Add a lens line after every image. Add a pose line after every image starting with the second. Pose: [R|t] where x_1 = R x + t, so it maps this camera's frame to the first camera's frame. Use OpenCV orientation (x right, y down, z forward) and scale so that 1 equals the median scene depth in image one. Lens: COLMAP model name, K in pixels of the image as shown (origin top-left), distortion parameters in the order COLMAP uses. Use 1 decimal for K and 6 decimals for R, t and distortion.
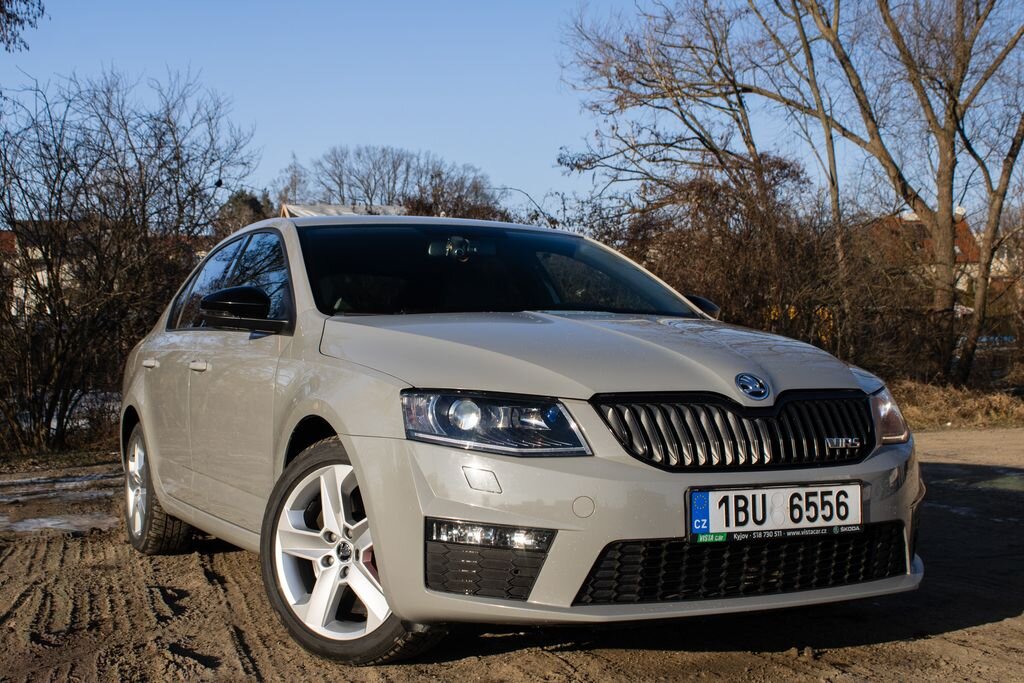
lens RADIAL K [[1409.3, 0, 523.3], [0, 1409.3, 349.8], [0, 0, 1]] dist [-0.051289, 0.000000]
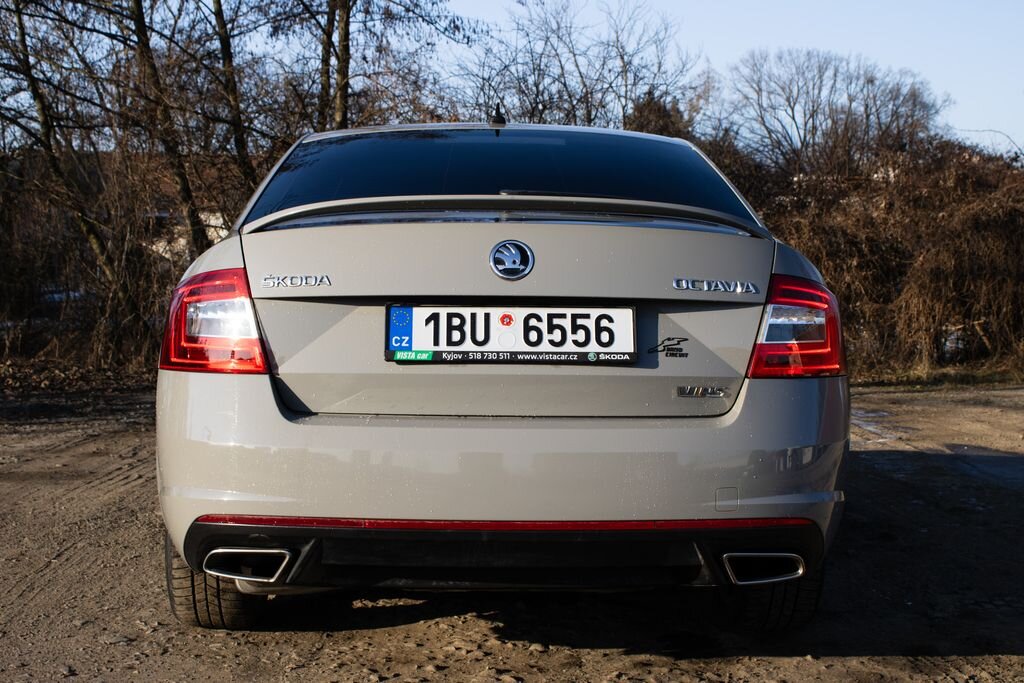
lens RADIAL K [[1601.1, 0, 504.1], [0, 1601.1, 338.0], [0, 0, 1]] dist [-0.017089, 0.000000]
pose [[0.962806, 0.040552, -0.267133, -0.021118], [-0.029289, 0.998511, 0.046015, -0.006906], [0.268602, -0.036479, 0.962560, -0.109270]]
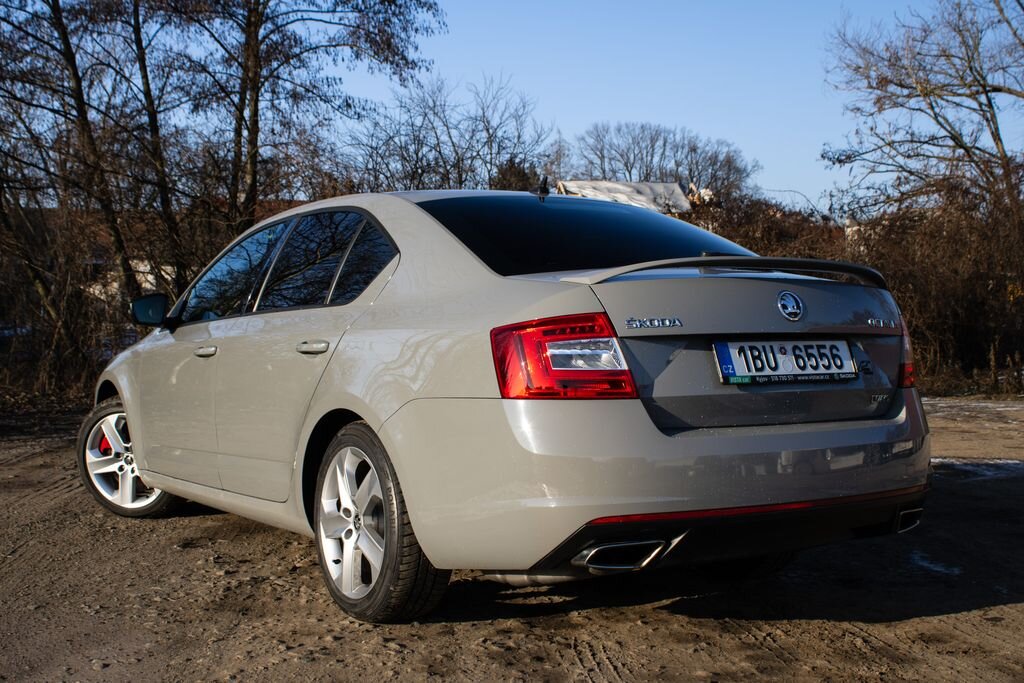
lens RADIAL K [[1351.5, 0, 496.8], [0, 1351.5, 321.6], [0, 0, 1]] dist [-0.037590, 0.000000]
pose [[0.981043, 0.025721, -0.192076, -0.019112], [-0.023812, 0.999641, 0.012242, -0.007198], [0.192322, -0.007437, 0.981304, -0.115066]]
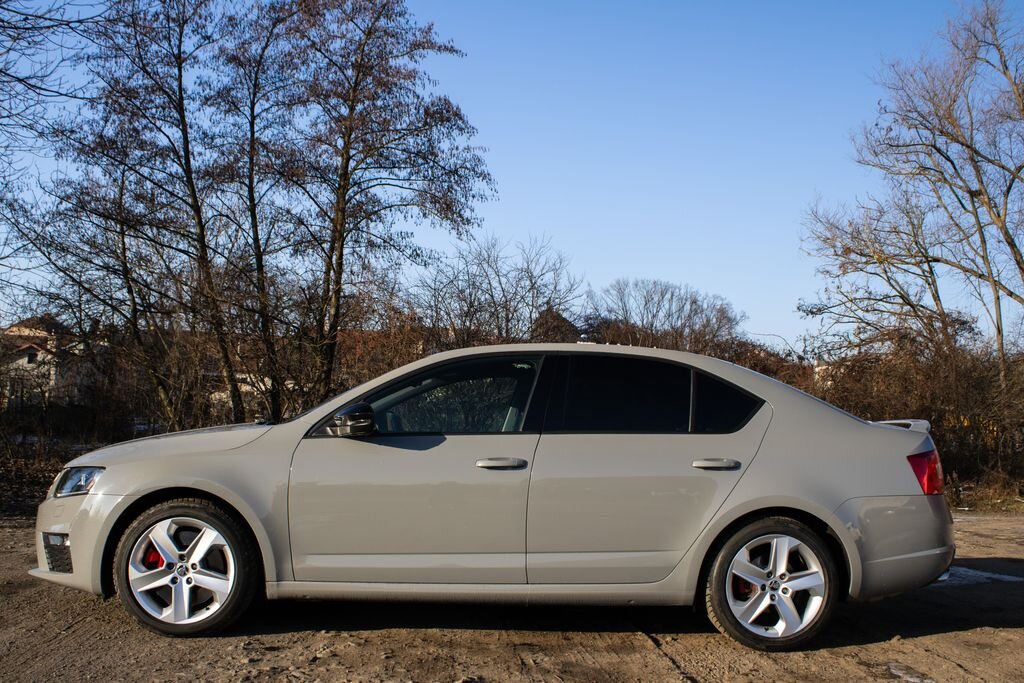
lens RADIAL K [[1062.9, 0, 508.6], [0, 1062.9, 344.1], [0, 0, 1]] dist [-0.112451, 0.000000]
pose [[0.974208, 0.041916, -0.221726, -0.020618], [-0.058632, 0.995868, -0.069350, -0.007490], [0.217903, 0.080561, 0.972640, -0.086273]]
